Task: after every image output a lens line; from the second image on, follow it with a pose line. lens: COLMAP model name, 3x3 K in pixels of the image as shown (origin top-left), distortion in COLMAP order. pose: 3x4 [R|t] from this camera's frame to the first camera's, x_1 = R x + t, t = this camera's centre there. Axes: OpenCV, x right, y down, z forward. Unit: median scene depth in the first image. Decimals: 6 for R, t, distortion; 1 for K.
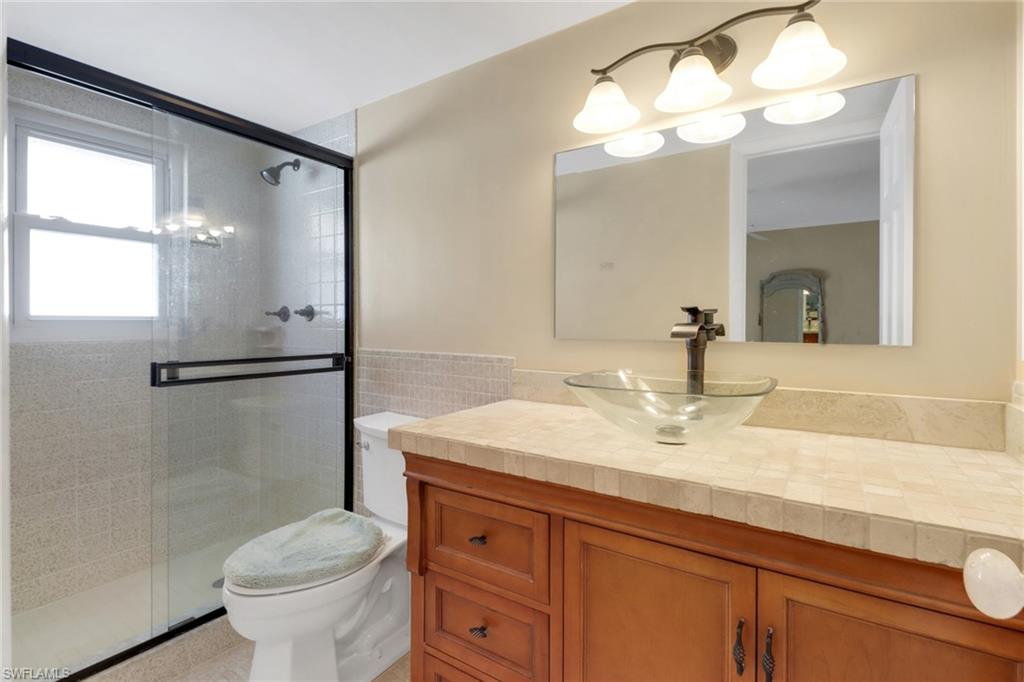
lens RADIAL K [[483.5, 0, 511.8], [0, 483.5, 332.1], [0, 0, 1]] dist [0.017836, -0.014283]
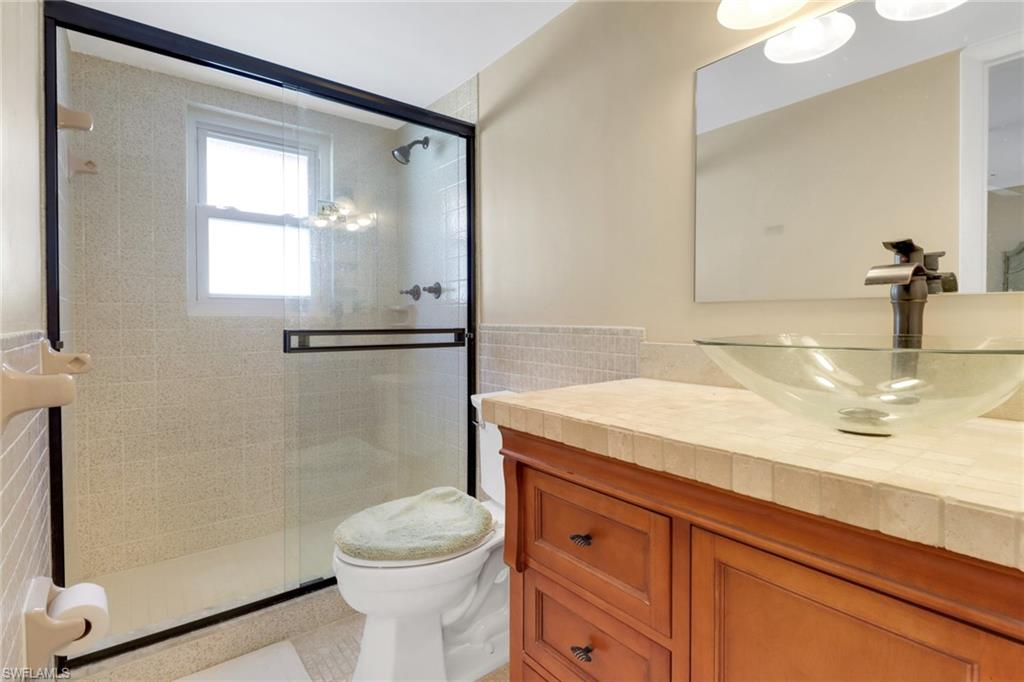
lens RADIAL K [[483.5, 0, 511.8], [0, 483.5, 332.1], [0, 0, 1]] dist [0.017836, -0.014283]
pose [[0.951283, 0.001672, -0.308313, 0.052868], [0.000021, 0.999985, 0.005488, 0.062489], [0.308318, -0.005227, 0.951269, 0.155235]]
